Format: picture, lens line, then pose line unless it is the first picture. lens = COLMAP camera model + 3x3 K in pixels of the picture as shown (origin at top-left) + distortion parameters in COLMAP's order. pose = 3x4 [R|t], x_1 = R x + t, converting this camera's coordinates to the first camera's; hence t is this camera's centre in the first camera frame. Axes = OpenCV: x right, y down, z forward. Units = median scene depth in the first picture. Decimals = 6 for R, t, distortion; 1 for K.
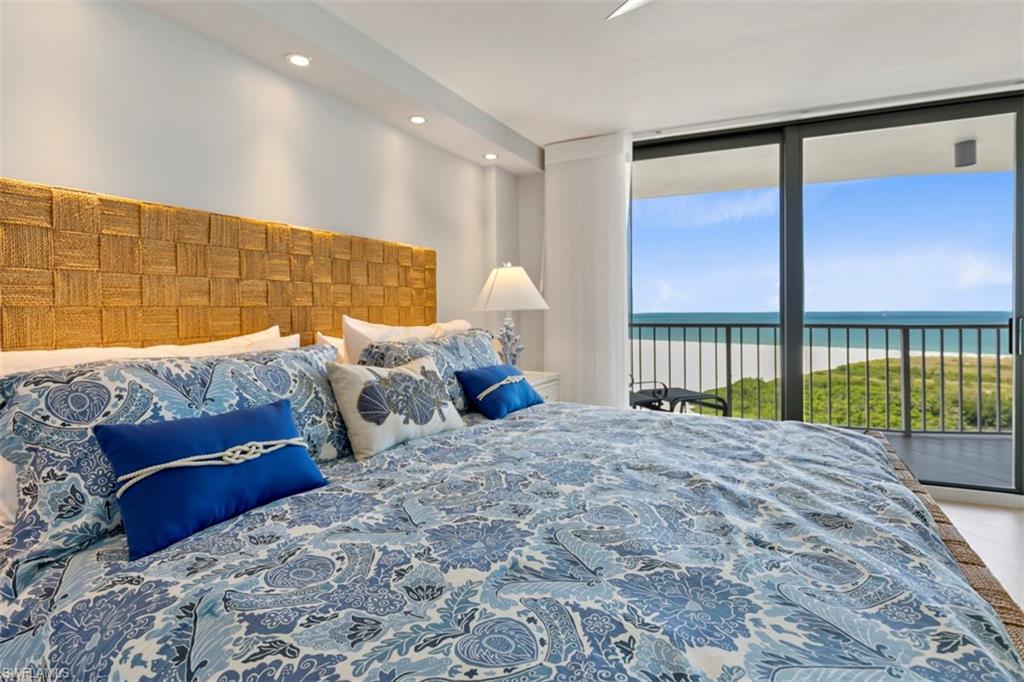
lens RADIAL K [[492.8, 0, 519.5], [0, 492.8, 309.2], [0, 0, 1]] dist [-0.005334, 0.001137]
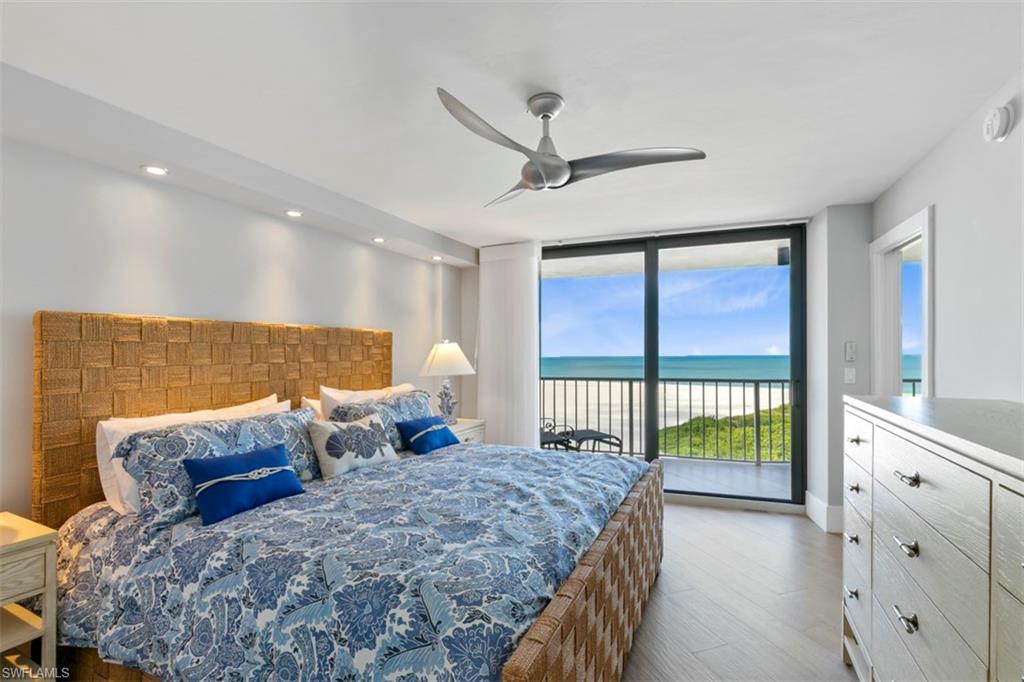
lens RADIAL K [[465.1, 0, 516.0], [0, 465.1, 324.8], [0, 0, 1]] dist [0.000590, -0.001603]
pose [[0.999428, -0.003964, 0.033577, 0.254765], [0.005916, 0.998287, -0.058212, -0.116885], [-0.033289, 0.058377, 0.997739, -0.592704]]
